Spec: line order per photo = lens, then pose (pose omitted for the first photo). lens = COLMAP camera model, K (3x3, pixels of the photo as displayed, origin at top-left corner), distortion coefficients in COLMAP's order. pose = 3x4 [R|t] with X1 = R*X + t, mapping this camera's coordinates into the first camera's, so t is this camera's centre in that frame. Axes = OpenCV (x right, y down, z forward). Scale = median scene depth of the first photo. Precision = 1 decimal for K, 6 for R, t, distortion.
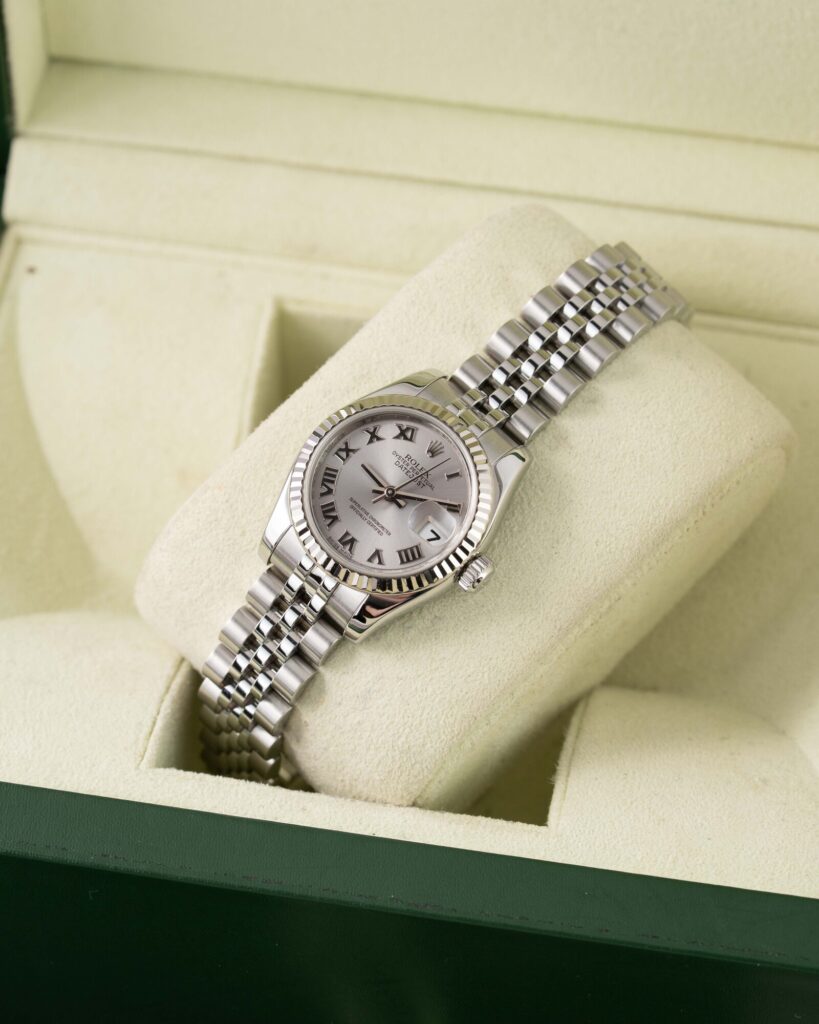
lens RADIAL K [[3981.5, 0, 409.5], [0, 3981.5, 512.0], [0, 0, 1]] dist [-0.164116, -6.577578]
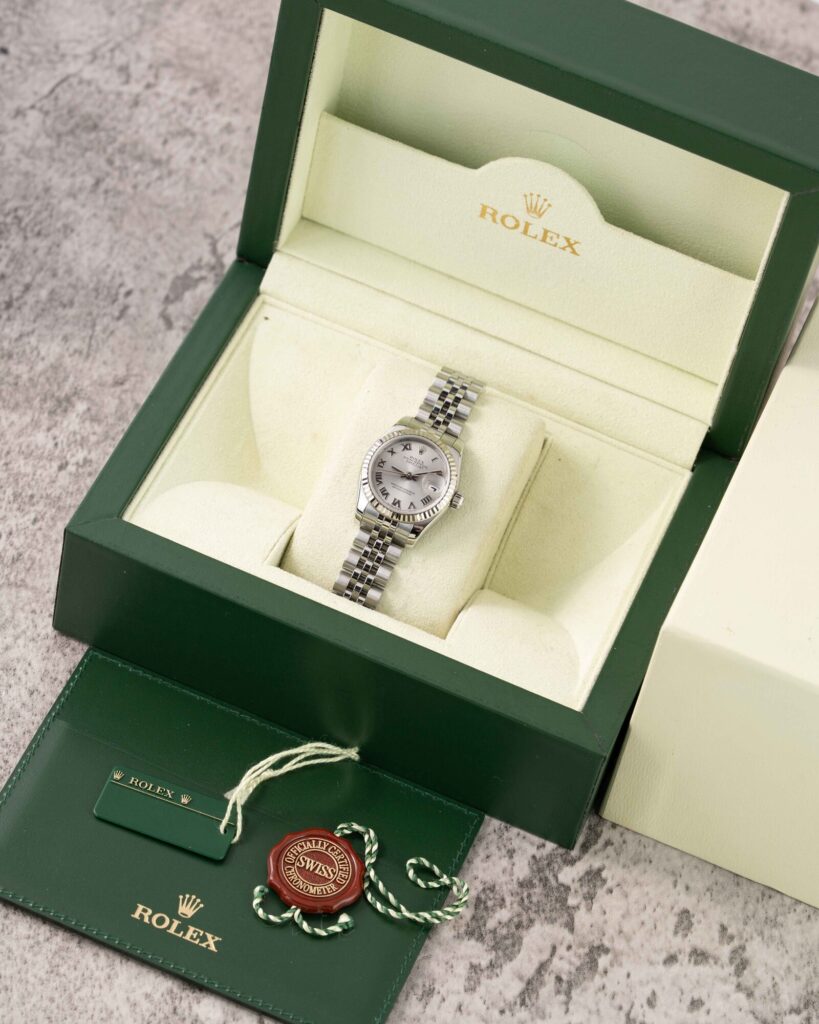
lens RADIAL K [[3392.1, 0, 409.5], [0, 3392.1, 512.0], [0, 0, 1]] dist [-0.261214, -2.630606]
pose [[0.965599, 0.260022, 0.002757, -0.005866], [-0.259888, 0.965351, -0.023560, 0.059972], [-0.008787, 0.022033, 0.999719, -0.771929]]
